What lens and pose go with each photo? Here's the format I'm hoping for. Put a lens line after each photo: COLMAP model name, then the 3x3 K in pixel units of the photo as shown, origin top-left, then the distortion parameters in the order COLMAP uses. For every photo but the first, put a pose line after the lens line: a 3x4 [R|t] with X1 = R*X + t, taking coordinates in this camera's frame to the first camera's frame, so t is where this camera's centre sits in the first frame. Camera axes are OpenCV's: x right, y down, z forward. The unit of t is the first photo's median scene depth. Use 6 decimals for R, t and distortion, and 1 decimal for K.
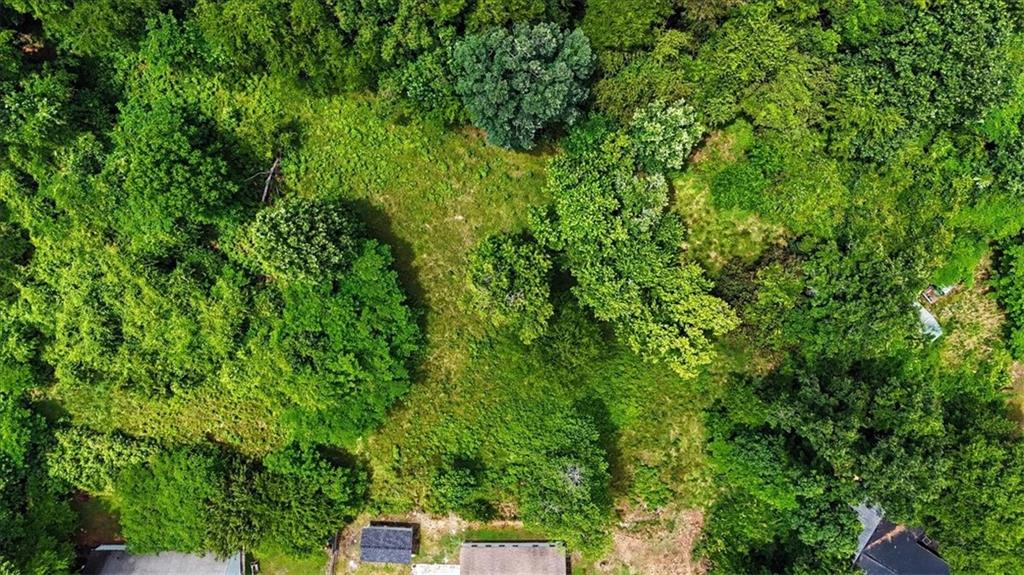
lens RADIAL K [[734.7, 0, 512.0], [0, 734.7, 287.5], [0, 0, 1]] dist [-0.000126, -0.058496]
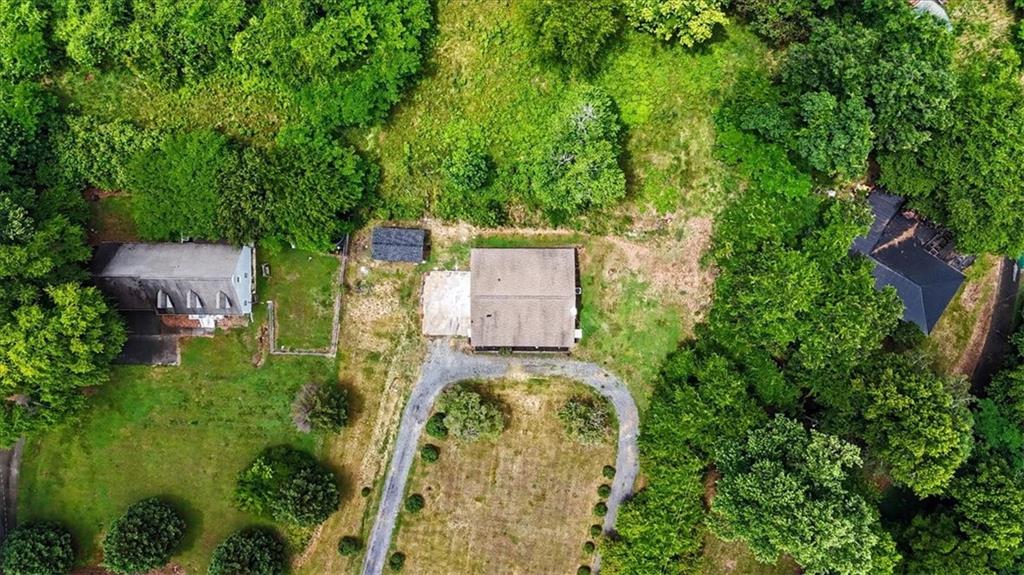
lens RADIAL K [[742.0, 0, 512.0], [0, 742.0, 287.5], [0, 0, 1]] dist [0.001428, -0.061188]
pose [[0.999995, 0.001801, 0.002697, -0.016875], [-0.001958, 0.998238, 0.059300, 0.351867], [-0.002585, -0.059305, 0.998237, -0.022898]]
